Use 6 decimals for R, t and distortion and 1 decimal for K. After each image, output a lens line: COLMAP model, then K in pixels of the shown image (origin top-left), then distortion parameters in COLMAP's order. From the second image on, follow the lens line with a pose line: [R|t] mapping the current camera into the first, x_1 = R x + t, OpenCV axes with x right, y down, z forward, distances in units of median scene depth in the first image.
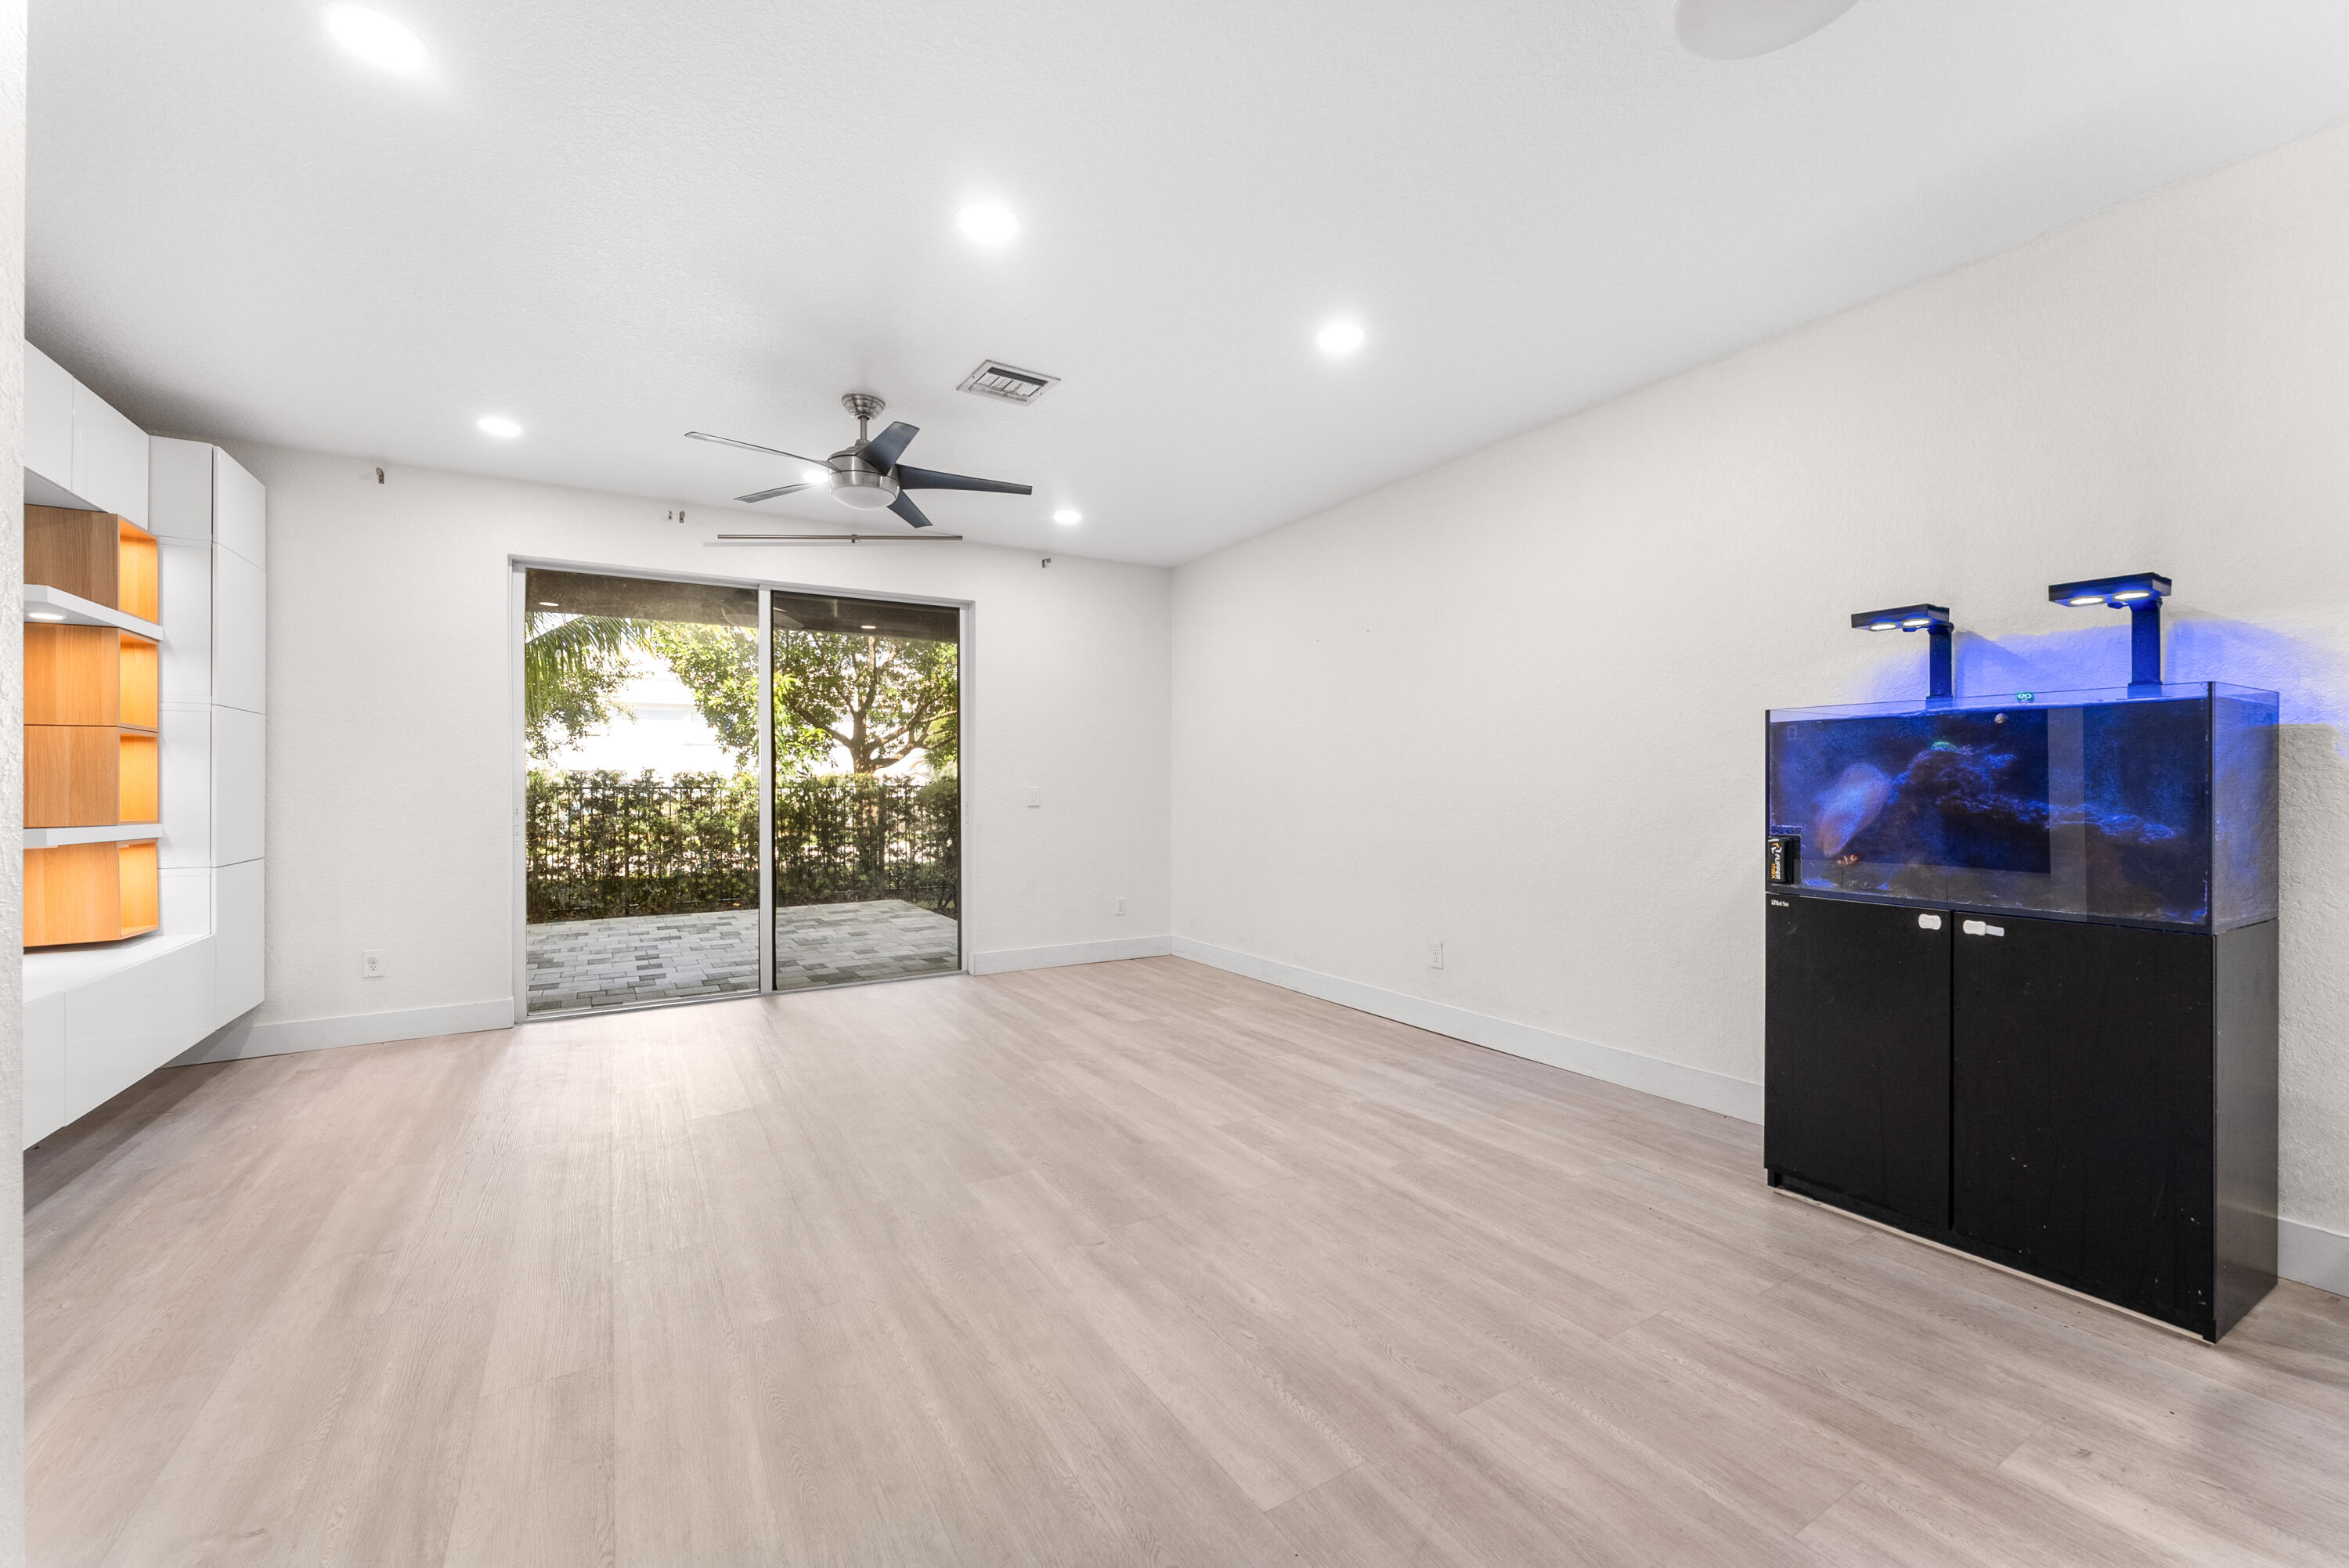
lens RADIAL K [[941.8, 0, 1164.4], [0, 941.8, 784.2], [0, 0, 1]] dist [-0.002109, -0.001155]
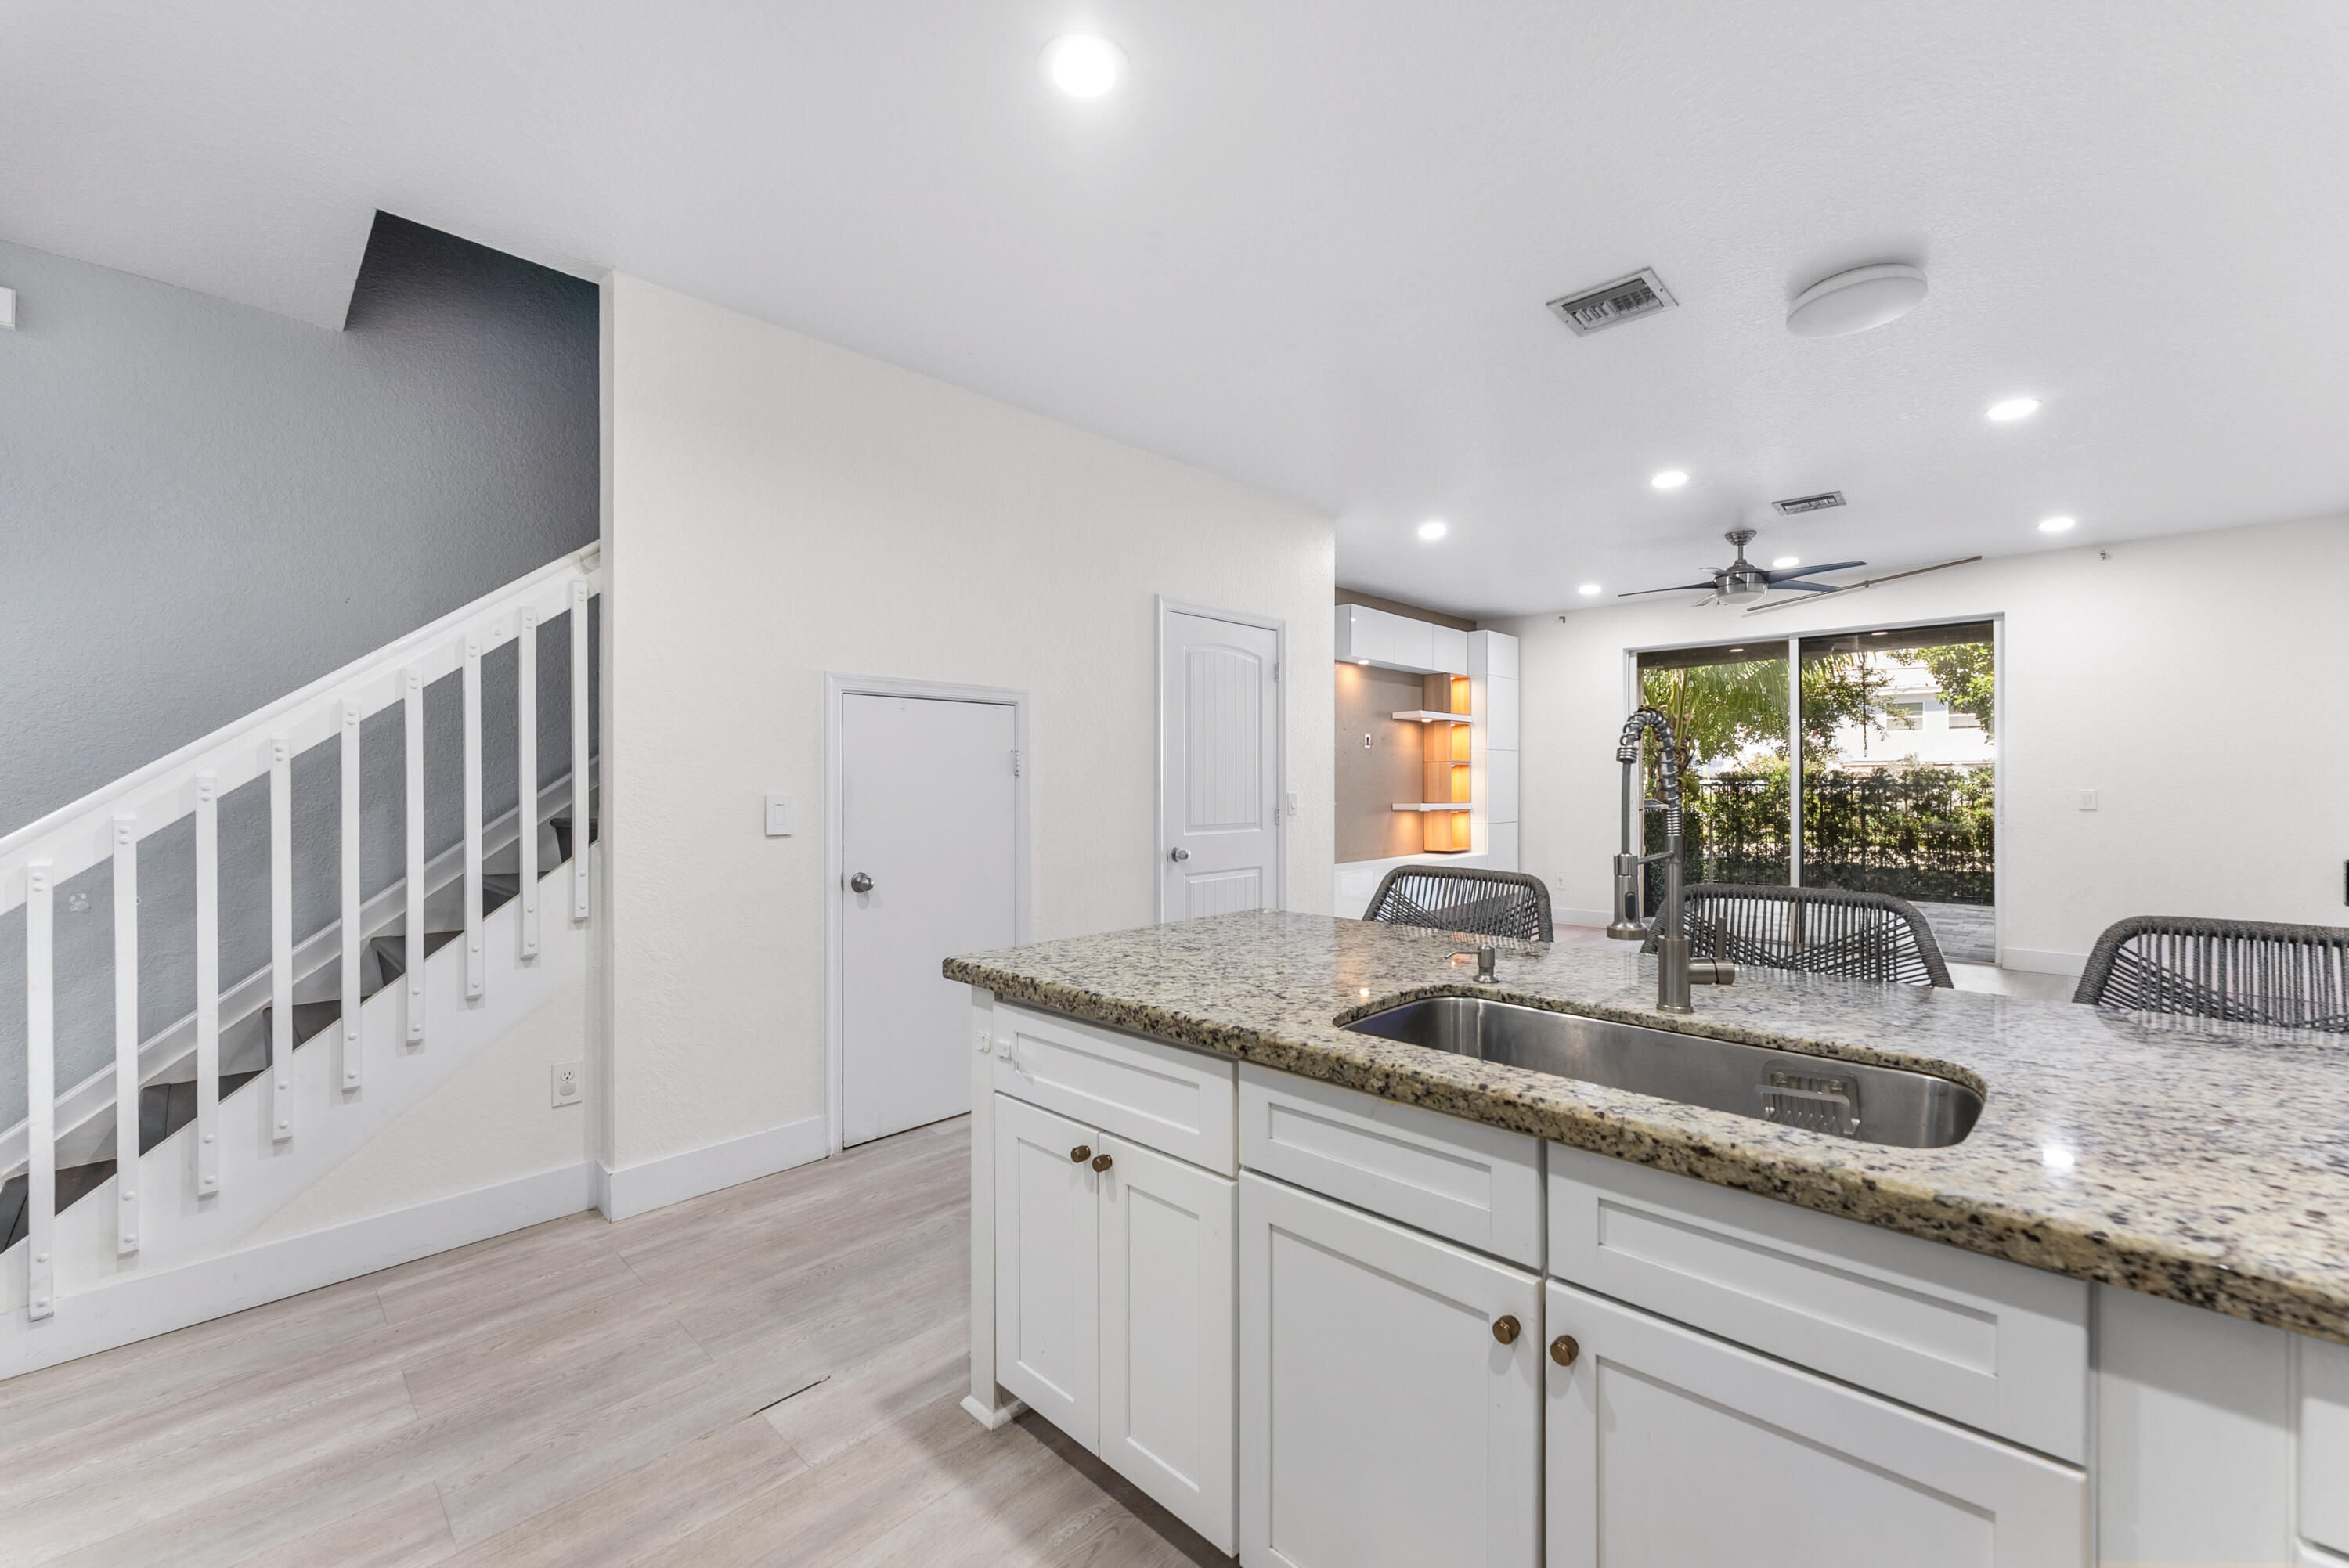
lens RADIAL K [[941.8, 0, 1184.4], [0, 941.8, 788.9], [0, 0, 1]] dist [-0.002109, -0.001155]
pose [[0.270993, 0.009449, -0.962535, 0.751217], [0.002824, 0.999940, 0.010611, -0.015123], [0.962577, -0.005593, 0.270950, -0.223031]]
